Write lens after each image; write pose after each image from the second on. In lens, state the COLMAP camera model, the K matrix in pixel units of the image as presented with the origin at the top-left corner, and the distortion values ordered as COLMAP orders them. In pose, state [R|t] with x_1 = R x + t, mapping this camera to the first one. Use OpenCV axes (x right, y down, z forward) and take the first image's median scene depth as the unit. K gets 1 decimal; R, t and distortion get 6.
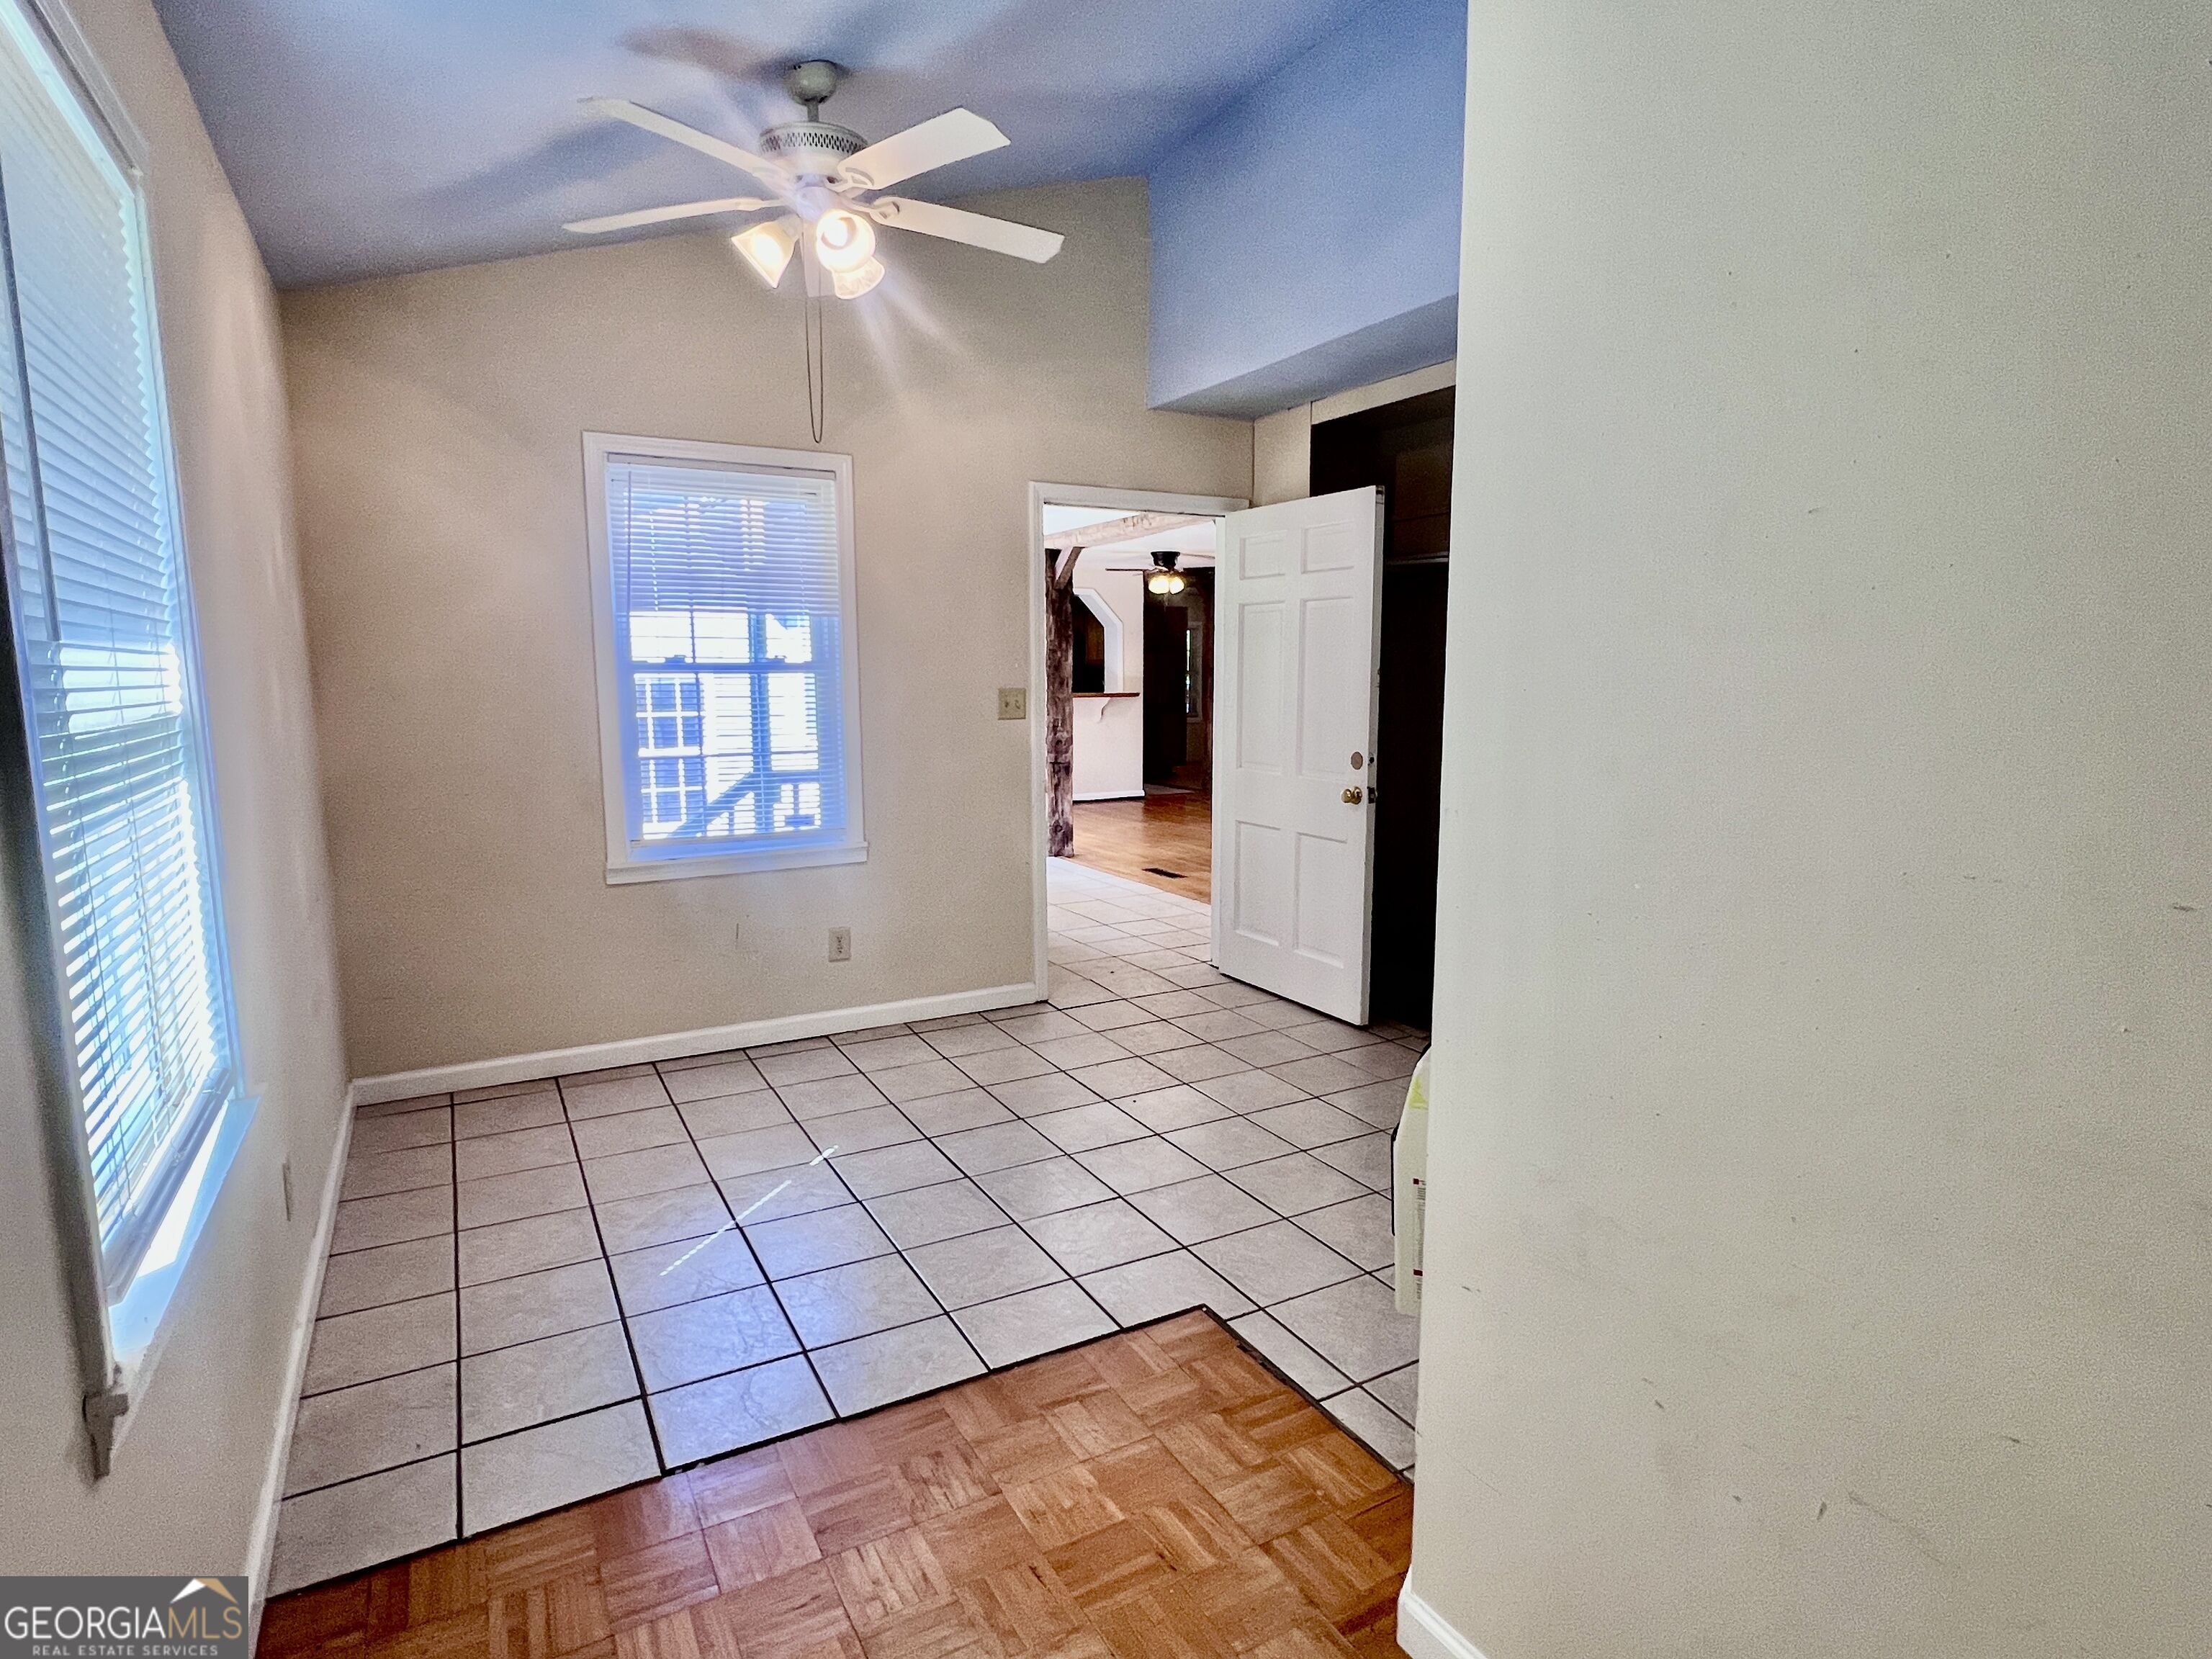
lens RADIAL K [[1150.1, 0, 1107.6], [0, 1150.1, 830.2], [0, 0, 1]] dist [-0.001376, -0.000167]
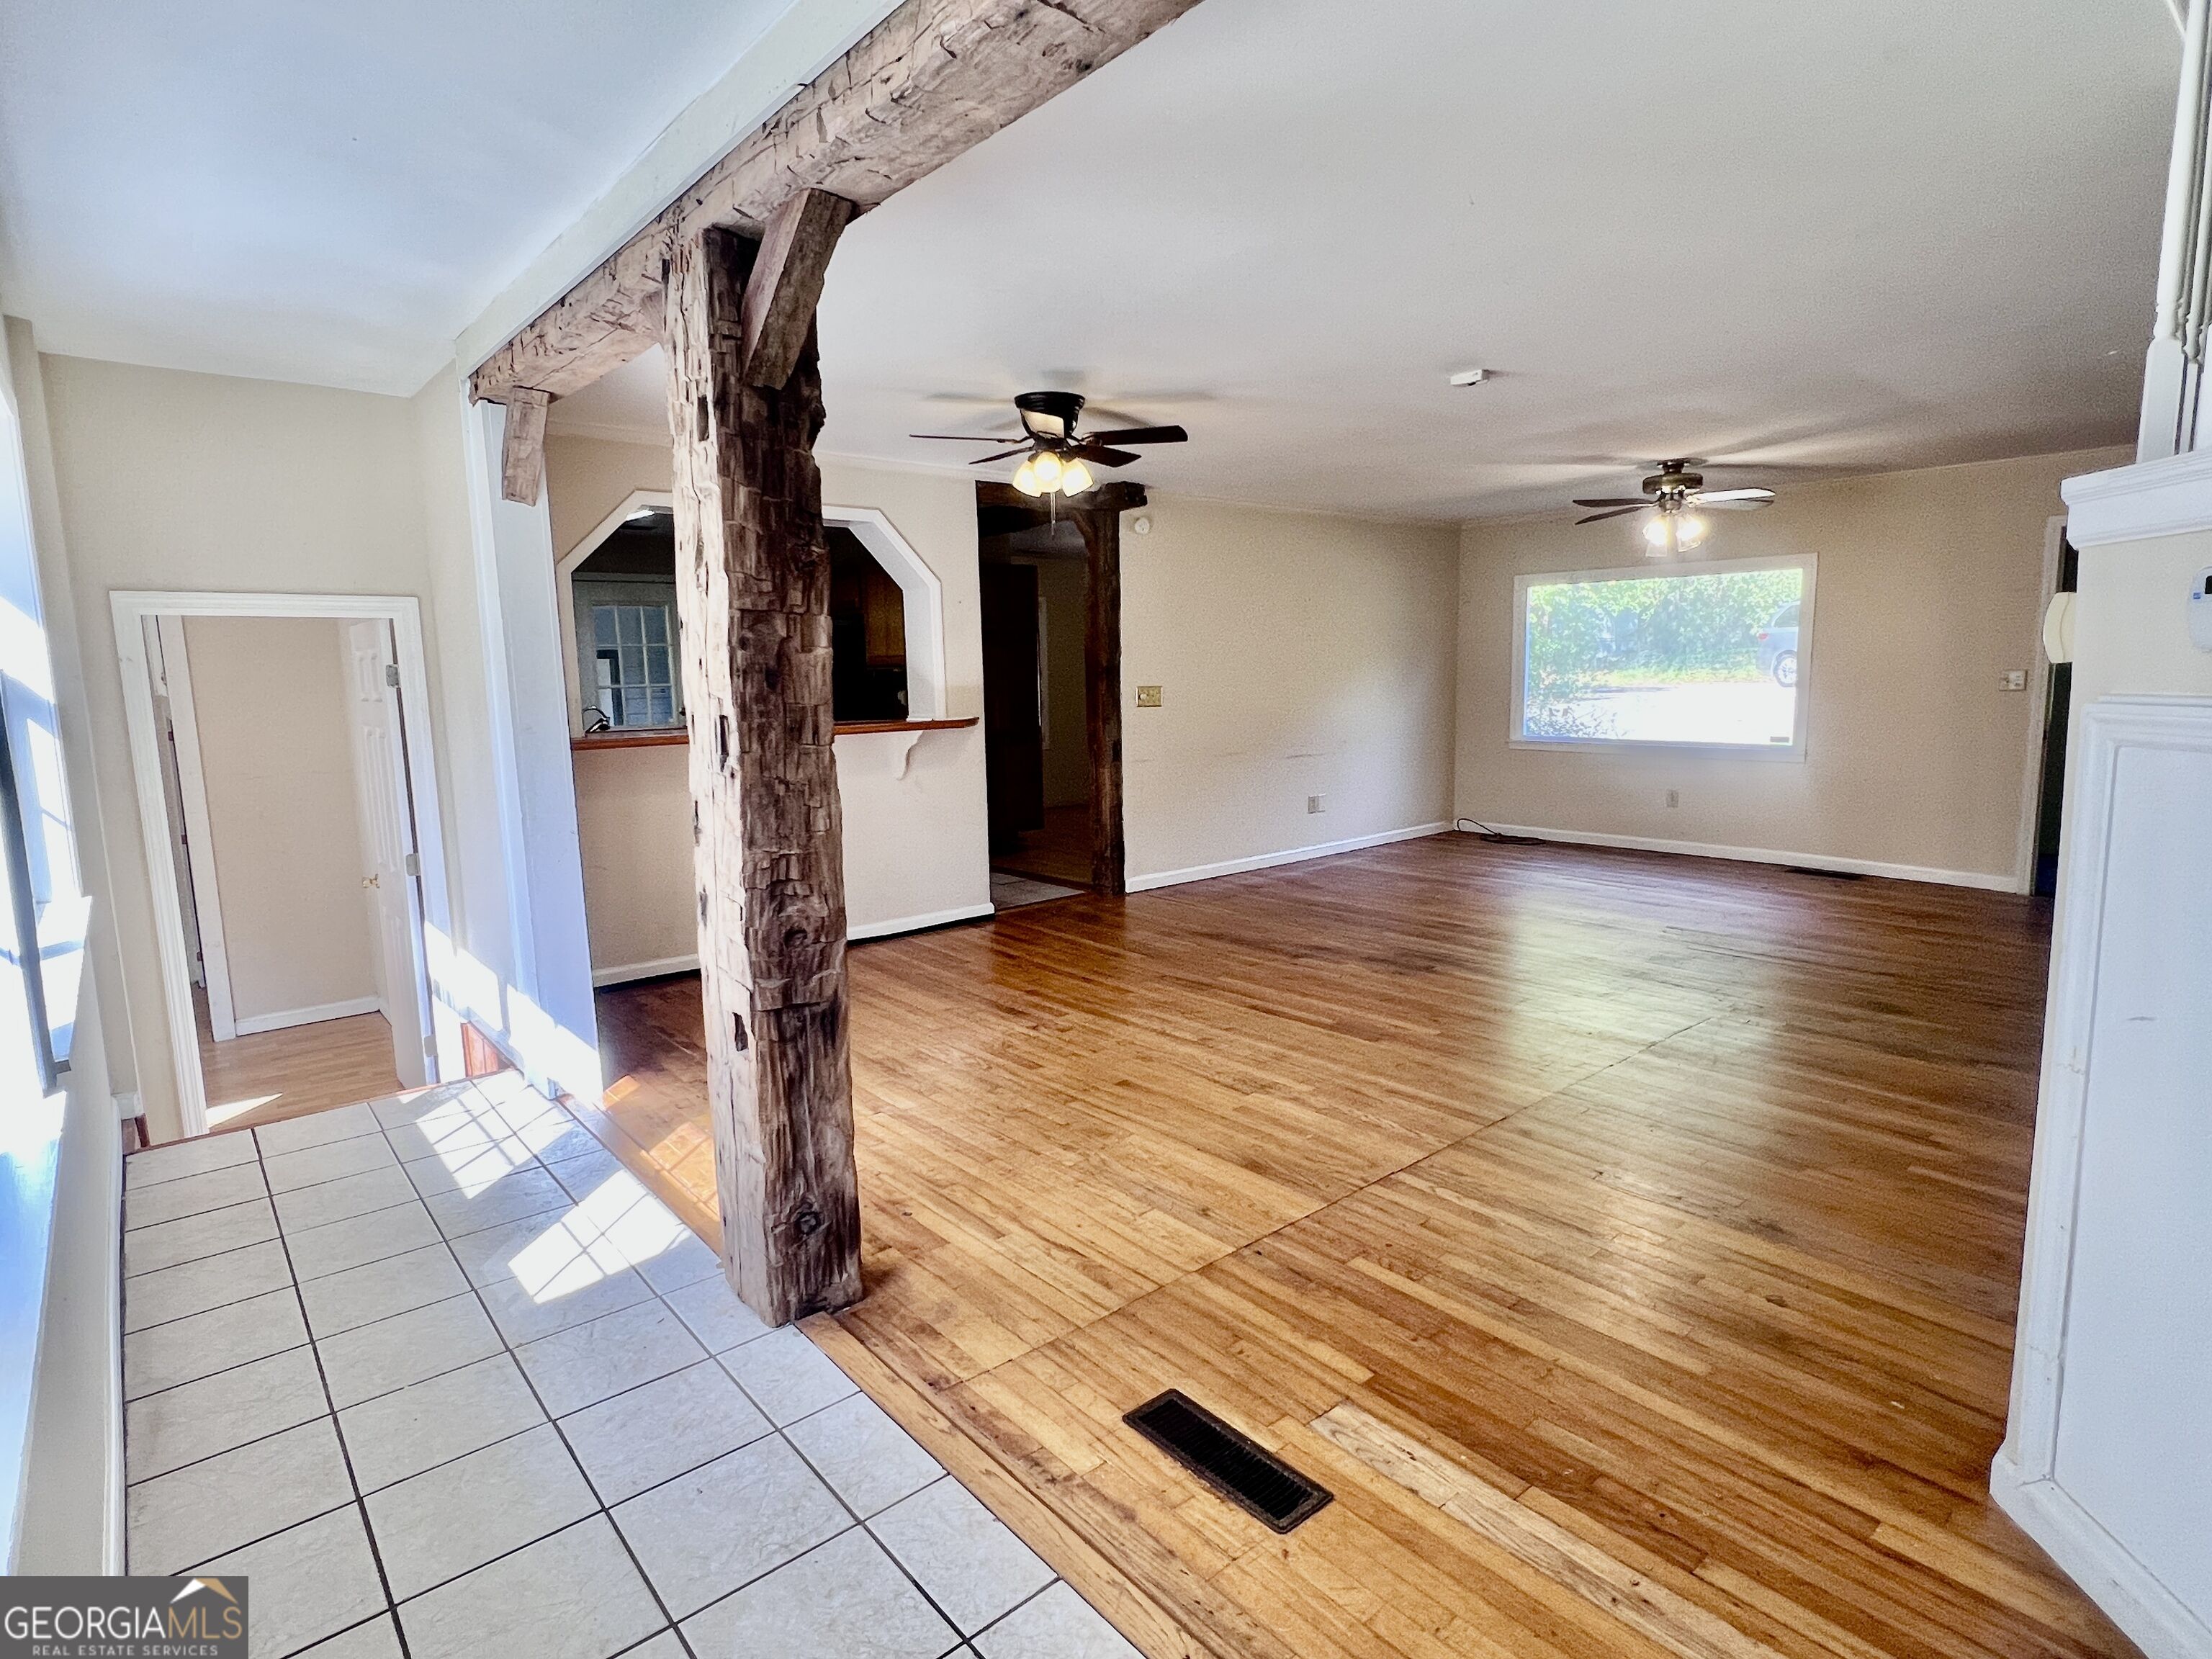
lens RADIAL K [[1150.1, 0, 1095.0], [0, 1150.1, 821.5], [0, 0, 1]] dist [-0.001376, -0.000167]
pose [[0.984075, -0.042222, 0.172666, -0.013719], [0.043485, 0.999048, -0.003536, -0.081481], [-0.172352, 0.010988, 0.984974, 0.571084]]
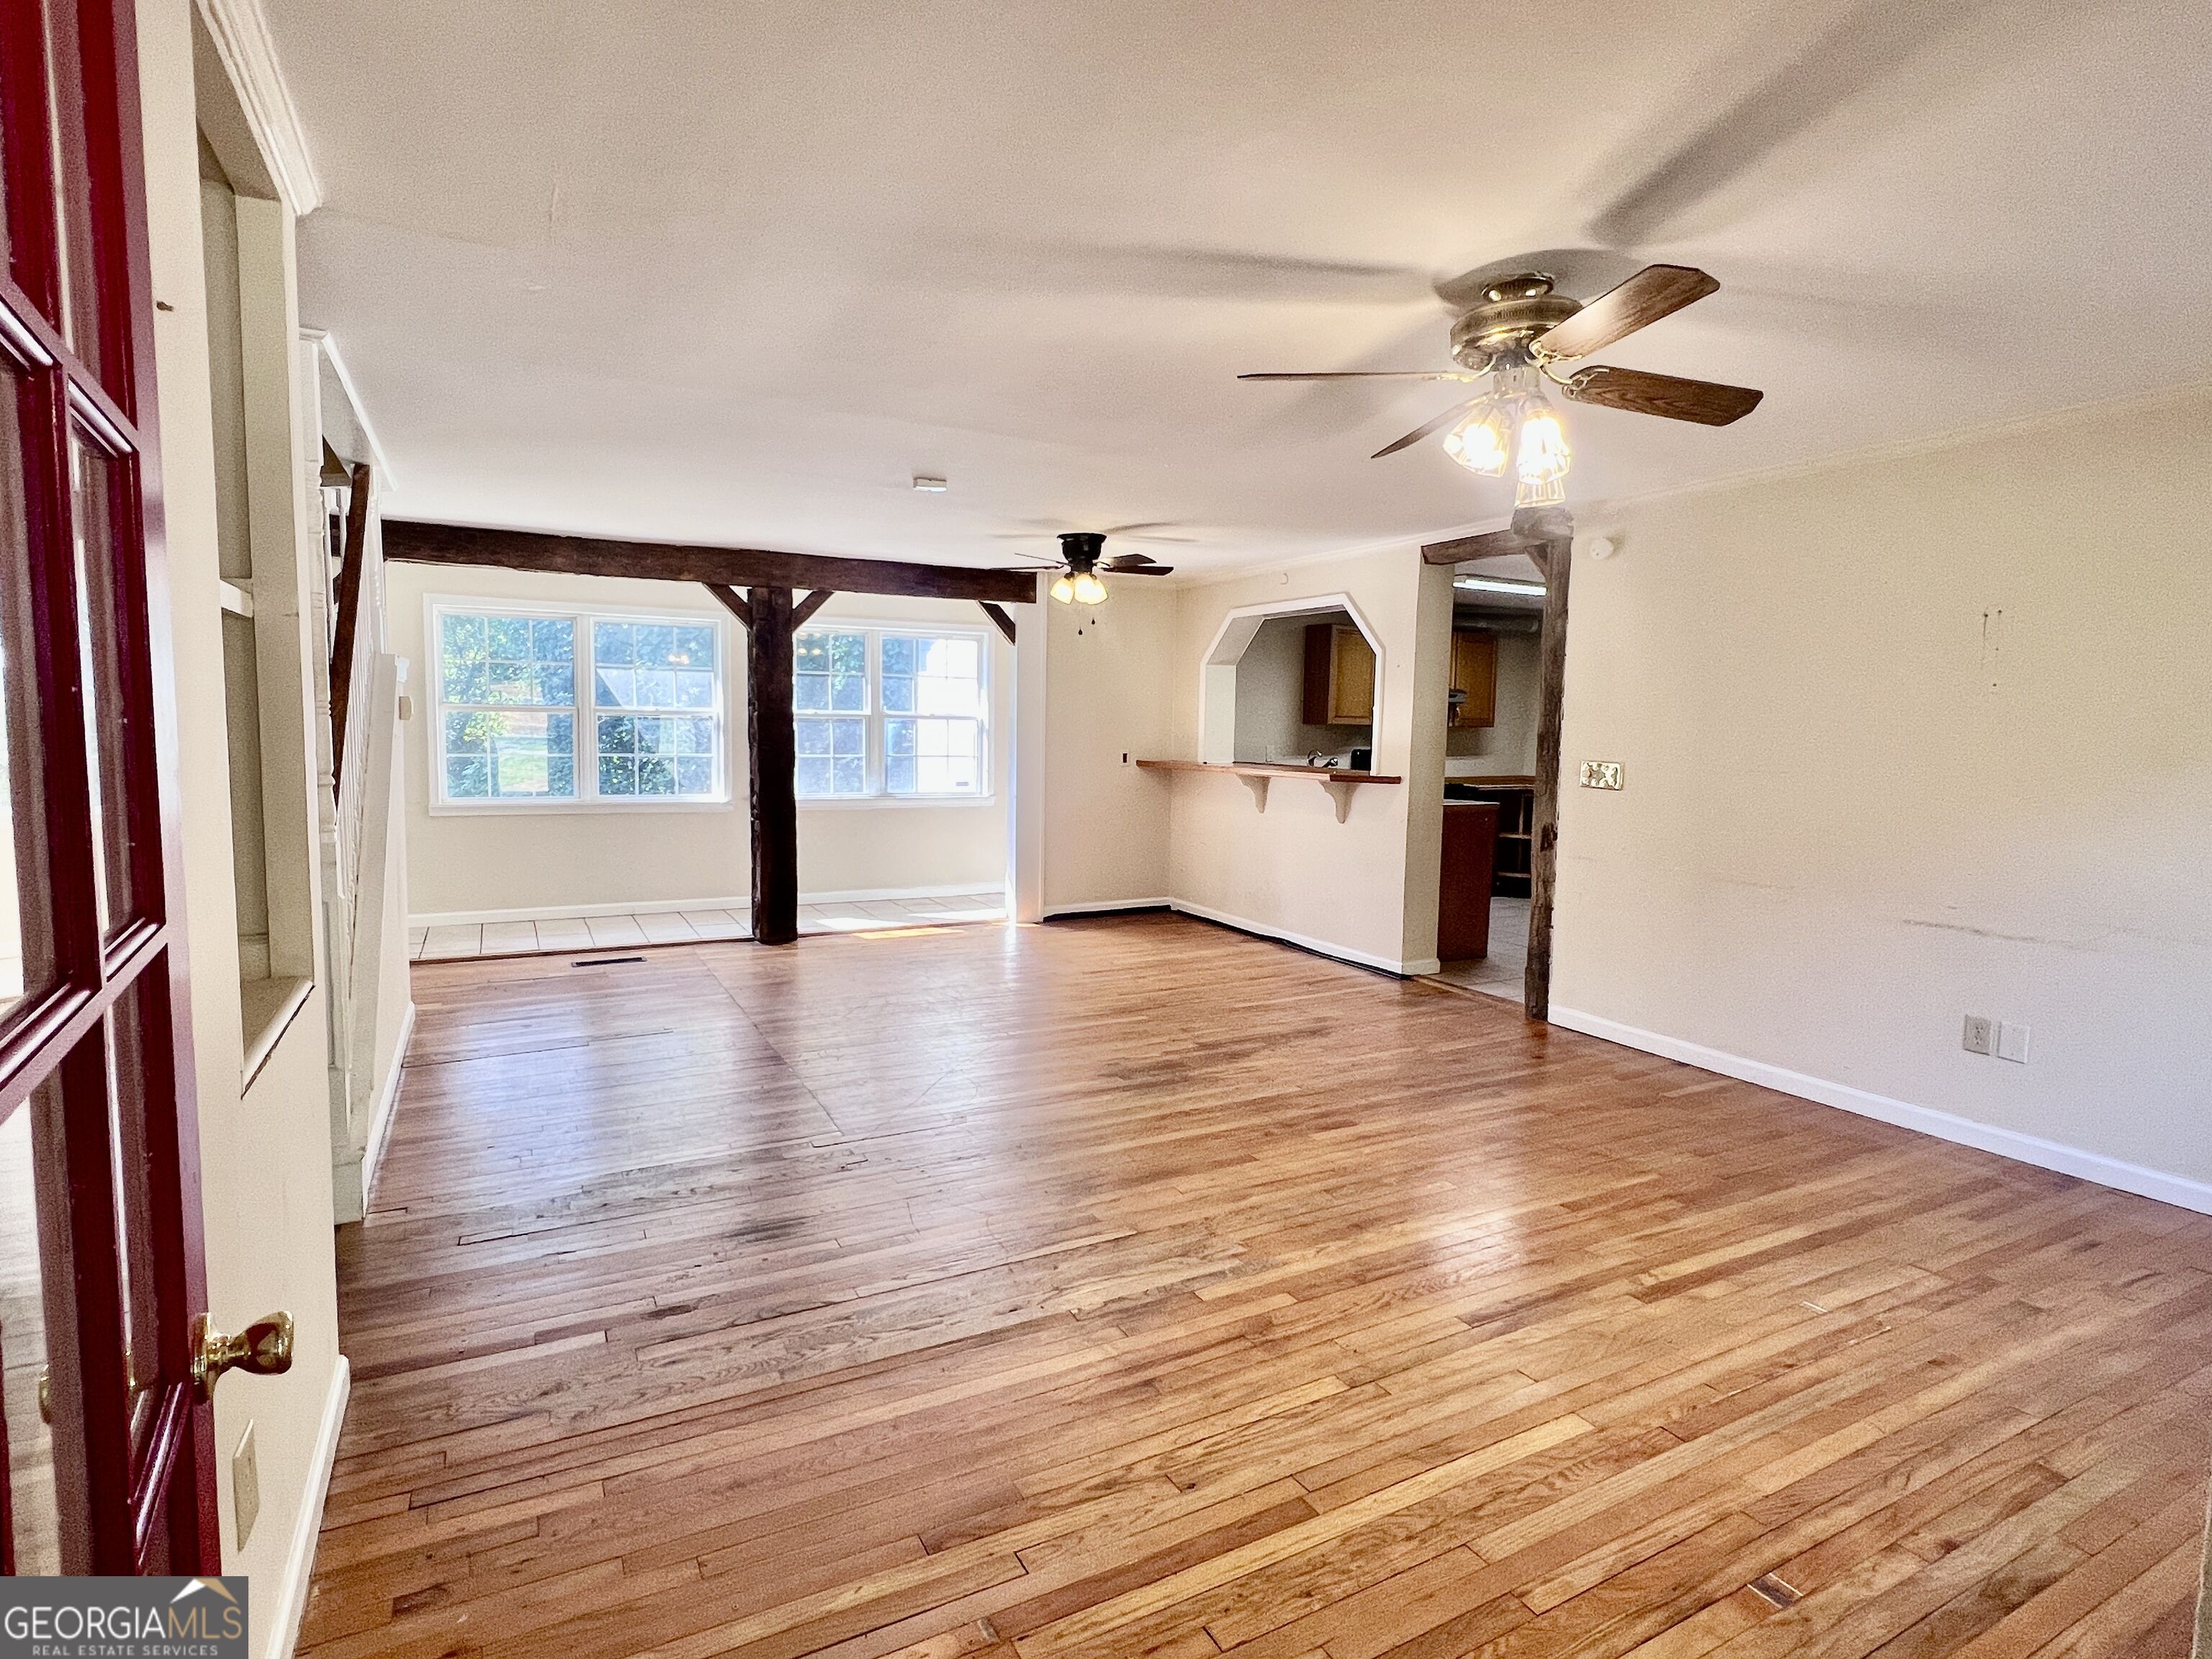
lens RADIAL K [[1150.1, 0, 1100.3], [0, 1150.1, 807.0], [0, 0, 1]] dist [-0.001376, -0.000167]
pose [[-0.039272, 0.074805, -0.996425, 0.662745], [-0.155120, 0.984648, 0.080035, -0.150456], [0.987115, 0.157708, -0.027066, 1.041885]]
